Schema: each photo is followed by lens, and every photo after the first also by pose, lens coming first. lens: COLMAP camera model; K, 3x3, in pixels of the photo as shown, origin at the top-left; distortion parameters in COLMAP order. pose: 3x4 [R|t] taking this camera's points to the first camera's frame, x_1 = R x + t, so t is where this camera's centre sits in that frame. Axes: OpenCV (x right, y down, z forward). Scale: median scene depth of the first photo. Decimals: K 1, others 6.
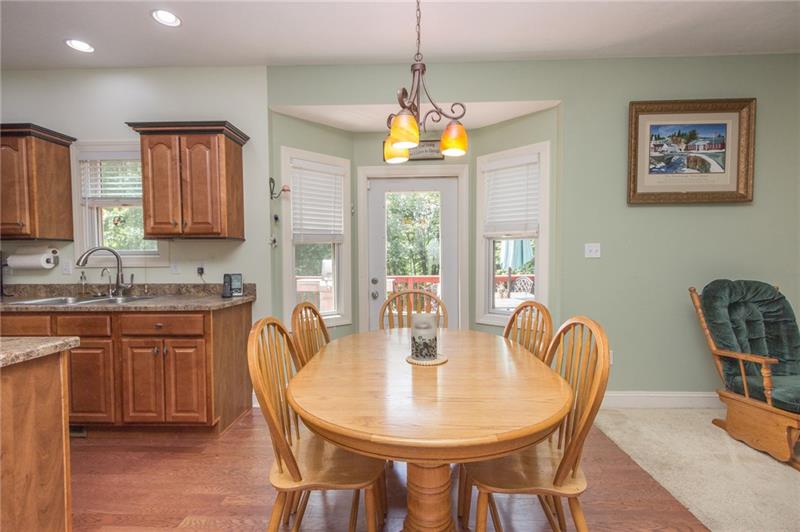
lens RADIAL K [[364.5, 0, 401.6], [0, 364.5, 270.5], [0, 0, 1]] dist [0.000968, -0.000577]
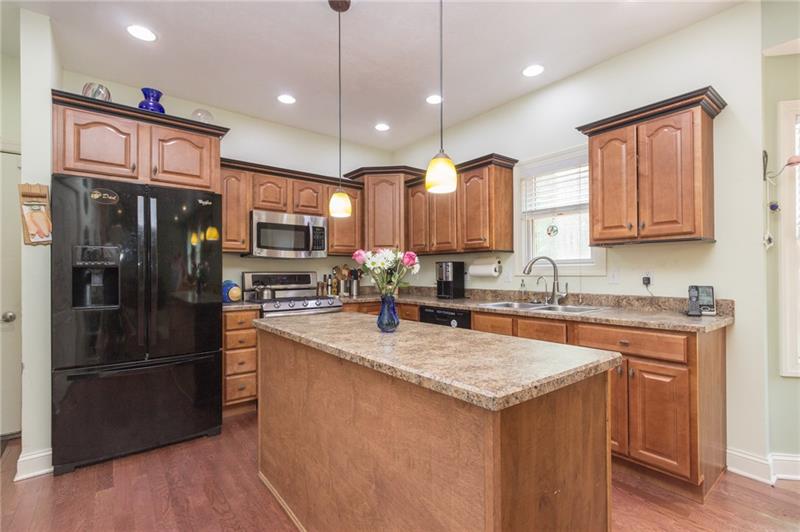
lens RADIAL K [[364.5, 0, 397.0], [0, 364.5, 270.2], [0, 0, 1]] dist [0.000968, -0.000577]
pose [[0.636665, -0.002744, -0.771136, -0.287133], [-0.021937, 0.999524, -0.021669, 0.007496], [0.770828, 0.030712, 0.636302, 0.017072]]
